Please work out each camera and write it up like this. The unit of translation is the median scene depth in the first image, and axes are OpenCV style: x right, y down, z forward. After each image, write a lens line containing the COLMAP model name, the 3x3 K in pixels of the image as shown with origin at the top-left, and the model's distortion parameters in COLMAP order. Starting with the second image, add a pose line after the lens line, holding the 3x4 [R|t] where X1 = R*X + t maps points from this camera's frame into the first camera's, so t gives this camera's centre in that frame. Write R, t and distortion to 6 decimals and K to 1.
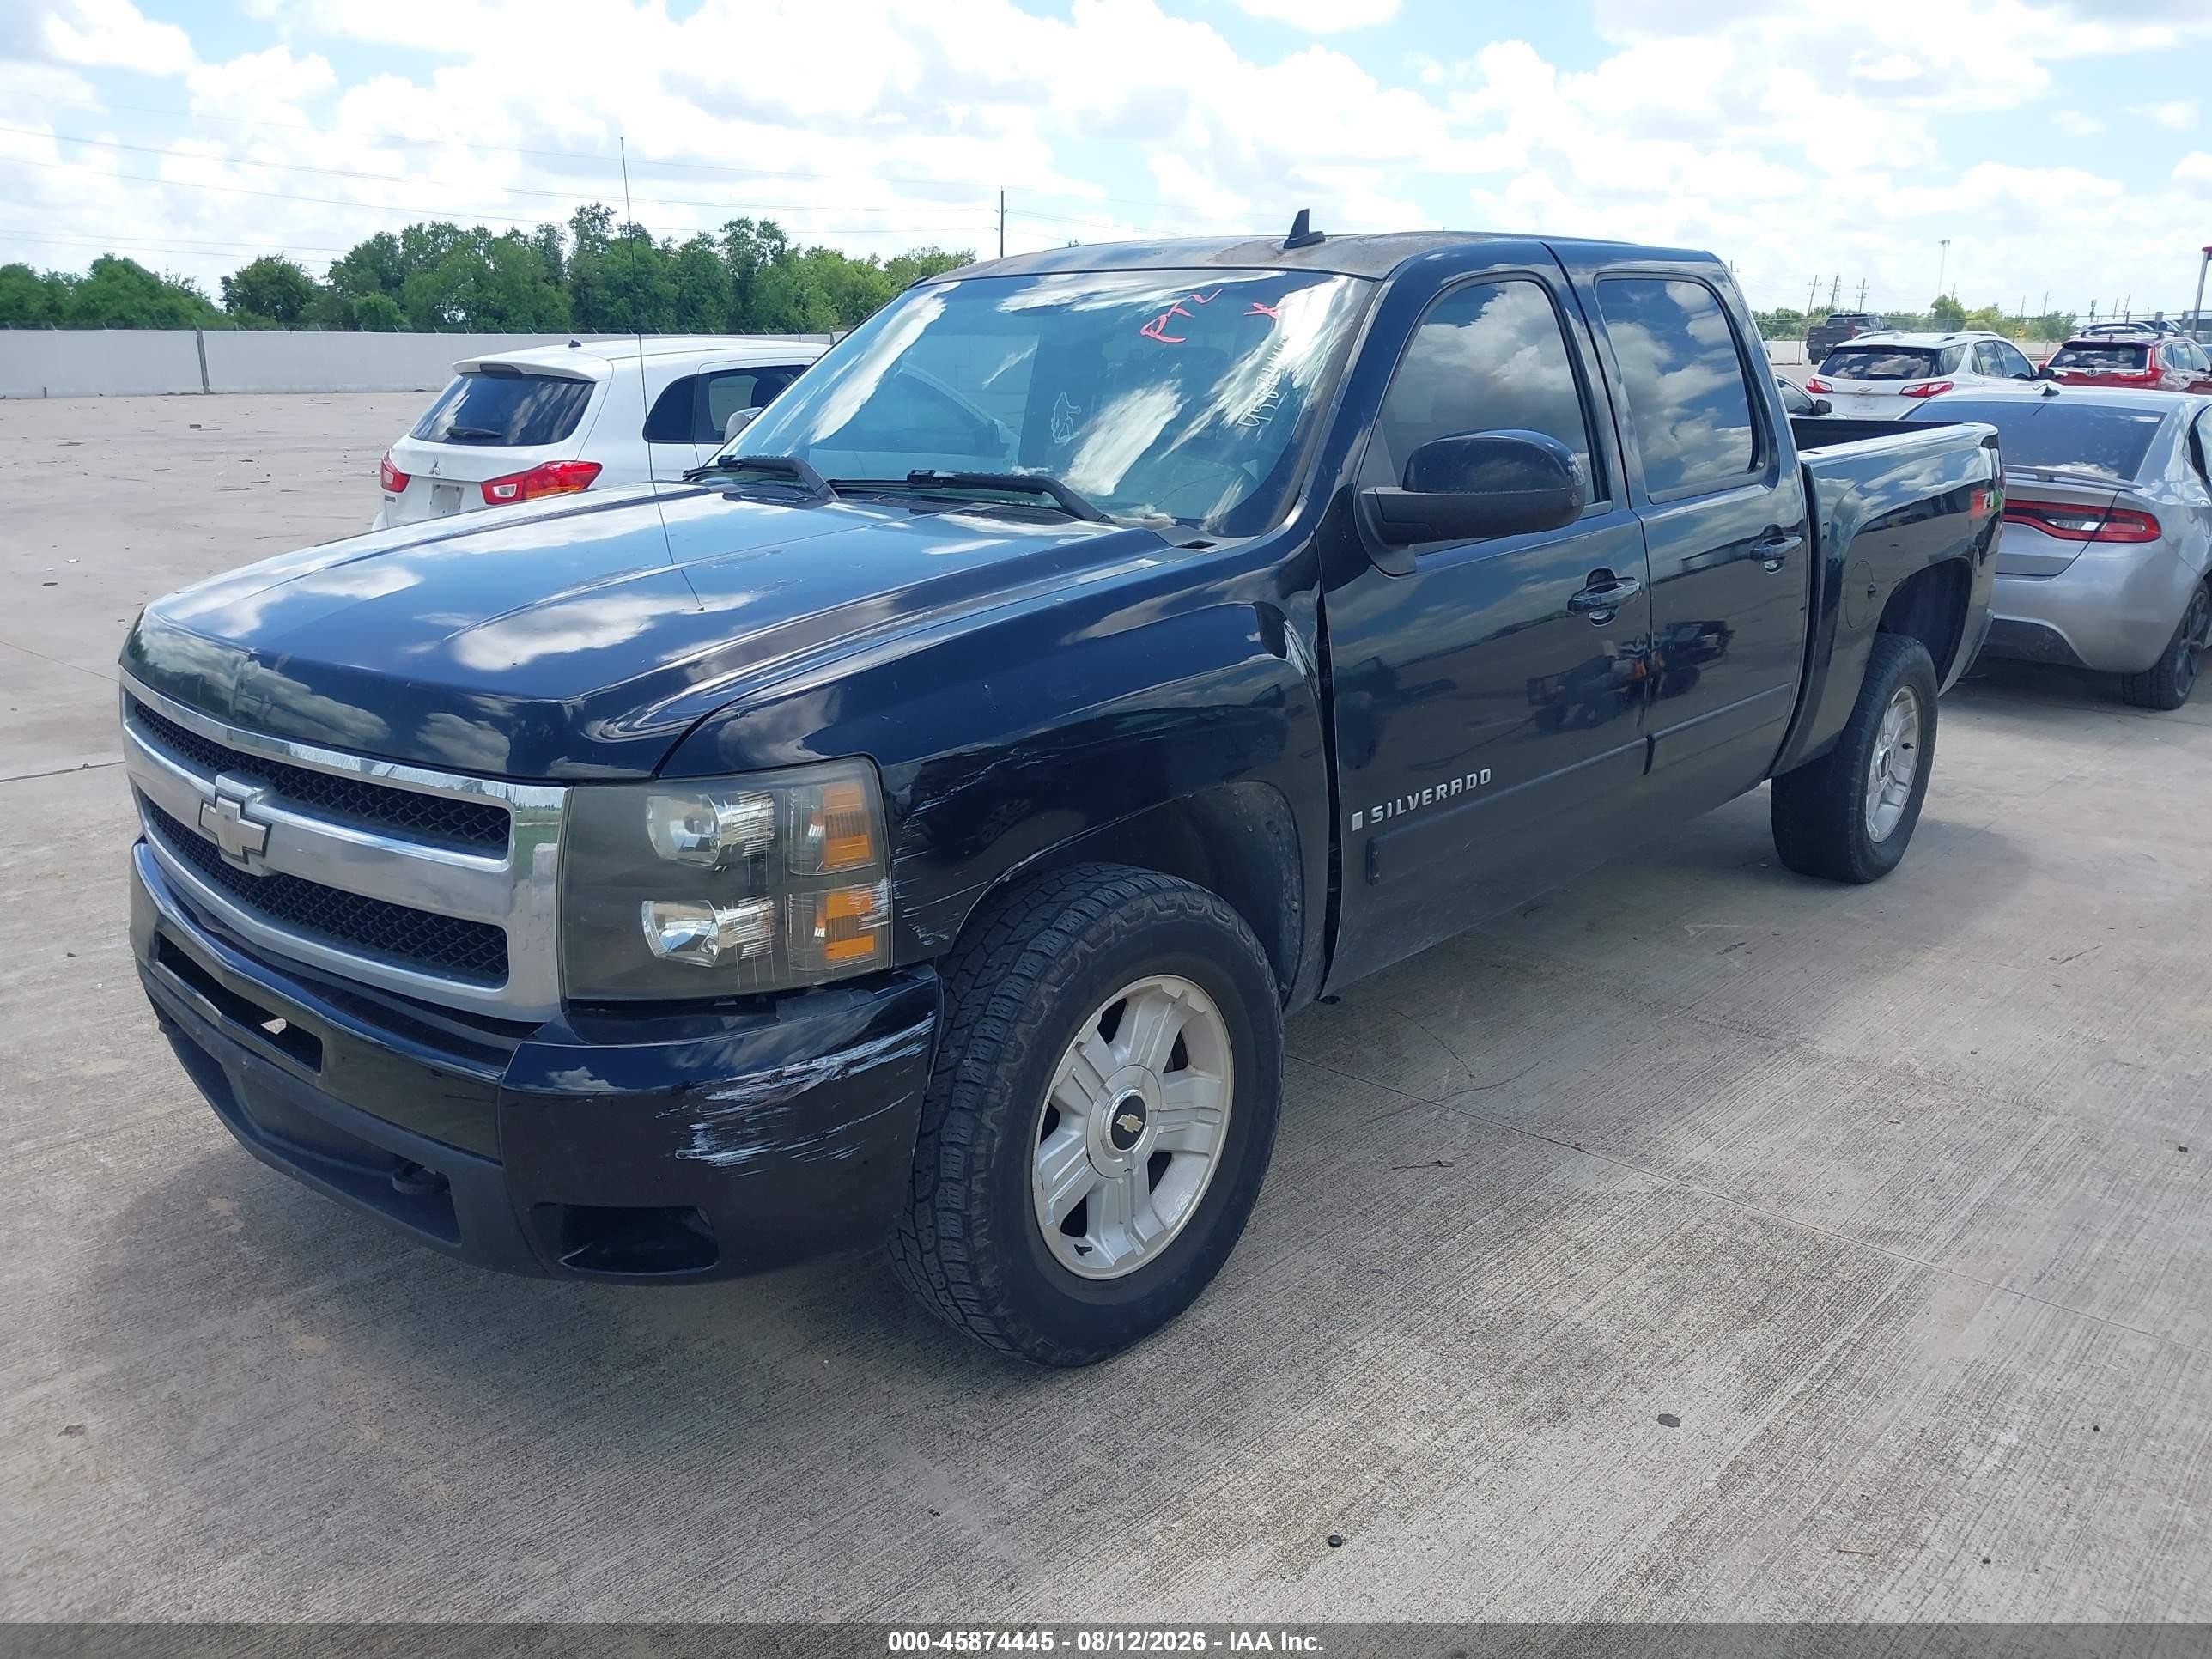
lens RADIAL K [[1783.9, 0, 1153.6], [0, 1783.9, 841.7], [0, 0, 1]] dist [0.139869, -0.203562]
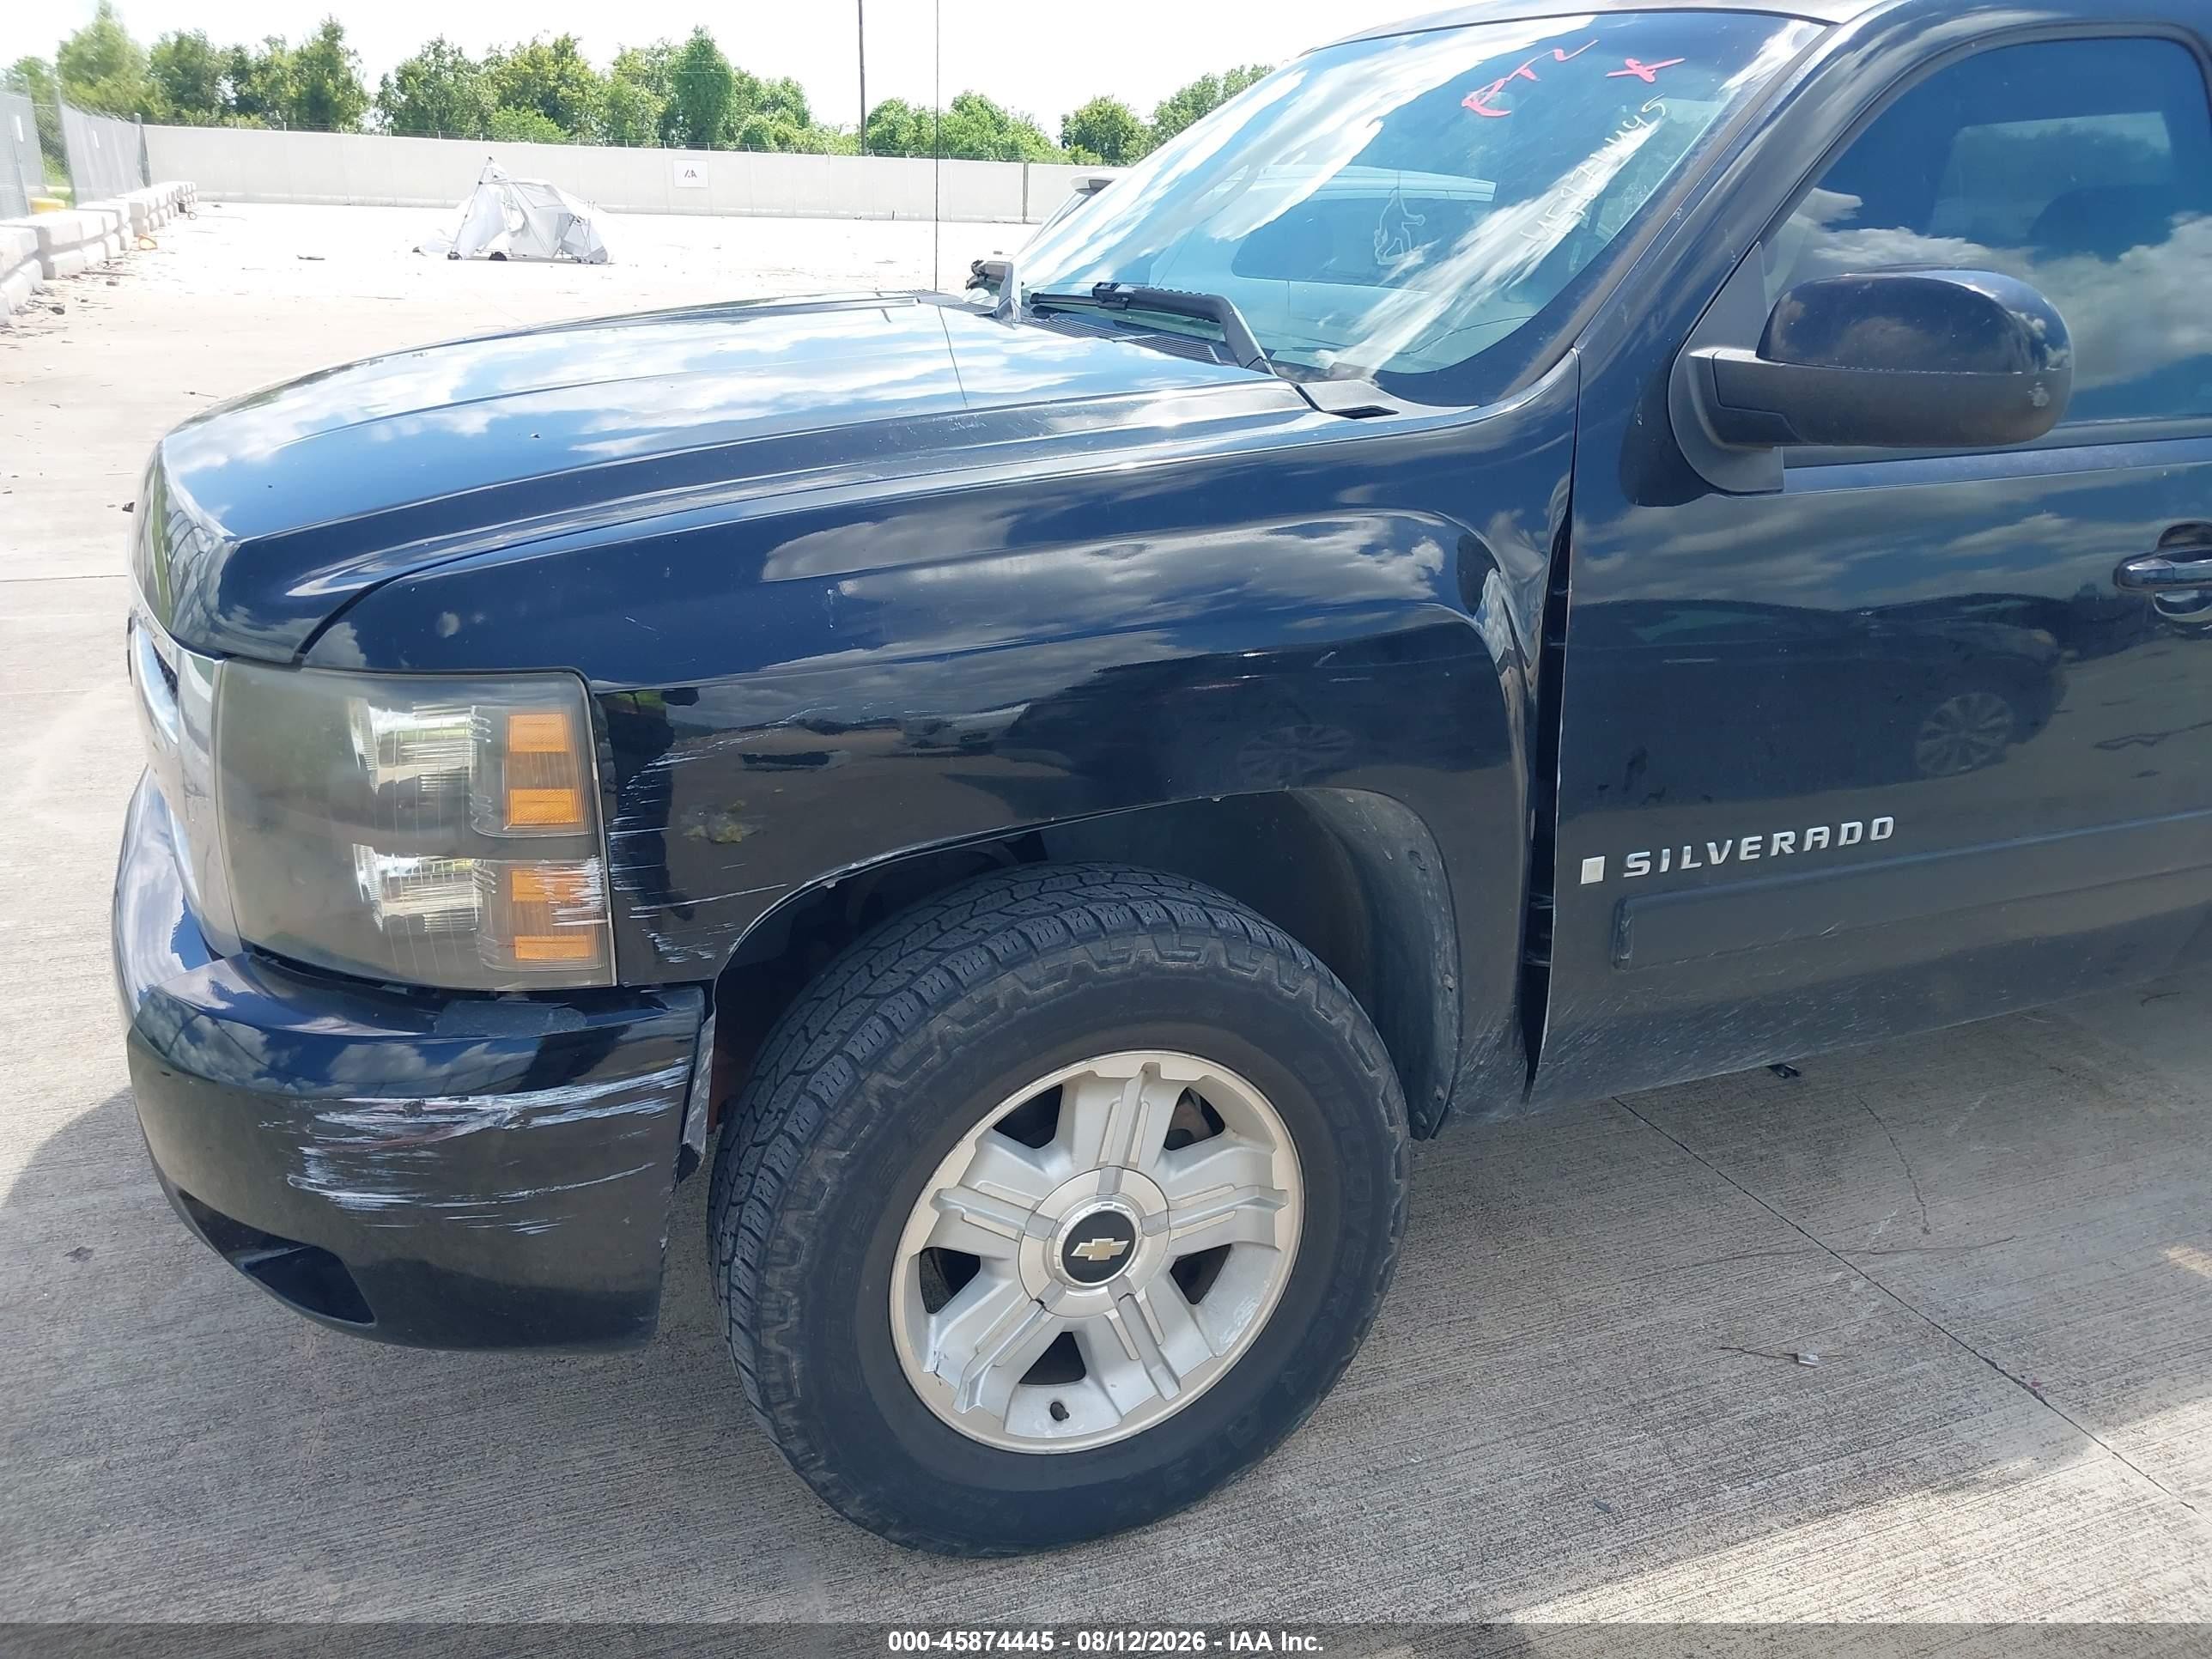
lens RADIAL K [[1794.5, 0, 1106.0], [0, 1794.5, 829.5], [0, 0, 1]] dist [-0.003952, 0.015040]
pose [[0.897141, 0.182034, -0.402495, 0.254194], [-0.153325, 0.982820, 0.102742, -0.077657], [0.414282, -0.030461, 0.909639, 0.408357]]
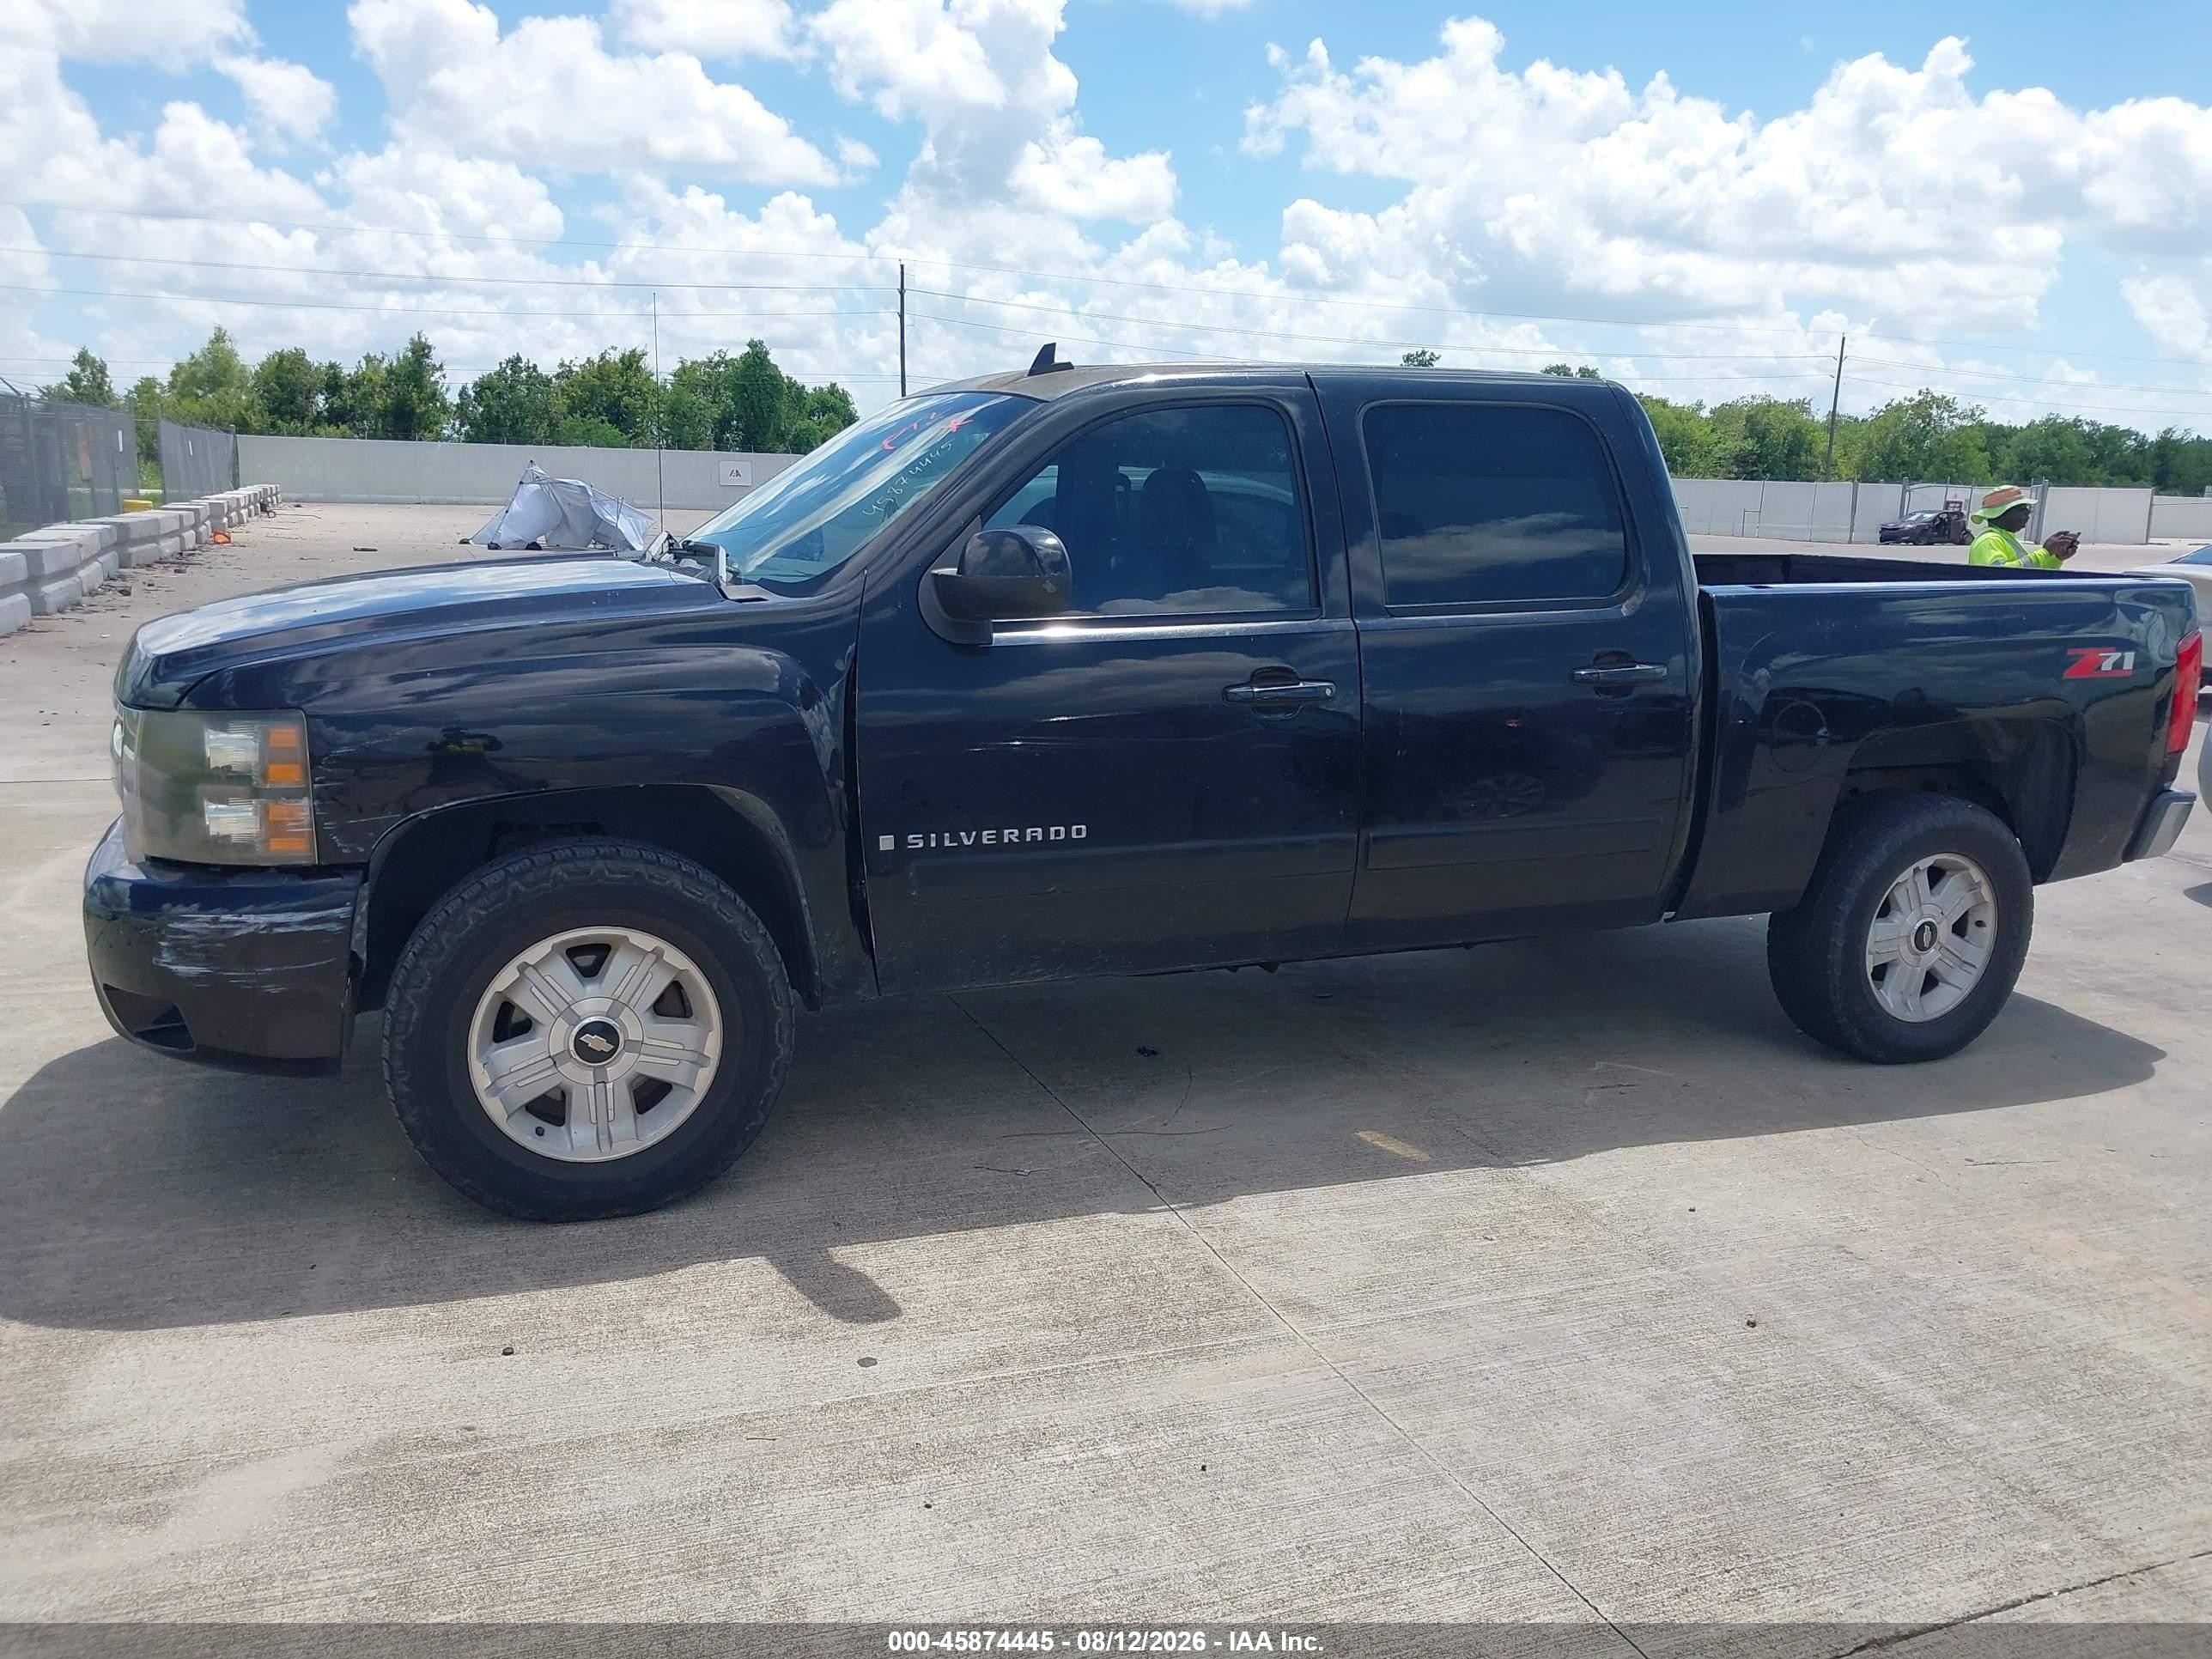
lens RADIAL K [[1794.5, 0, 1106.0], [0, 1794.5, 829.5], [0, 0, 1]] dist [-0.003952, 0.015040]
pose [[0.886297, 0.115458, -0.448494, 0.918035], [-0.150606, 0.987642, -0.043369, 0.010528], [0.437945, 0.105984, 0.892733, 0.011409]]
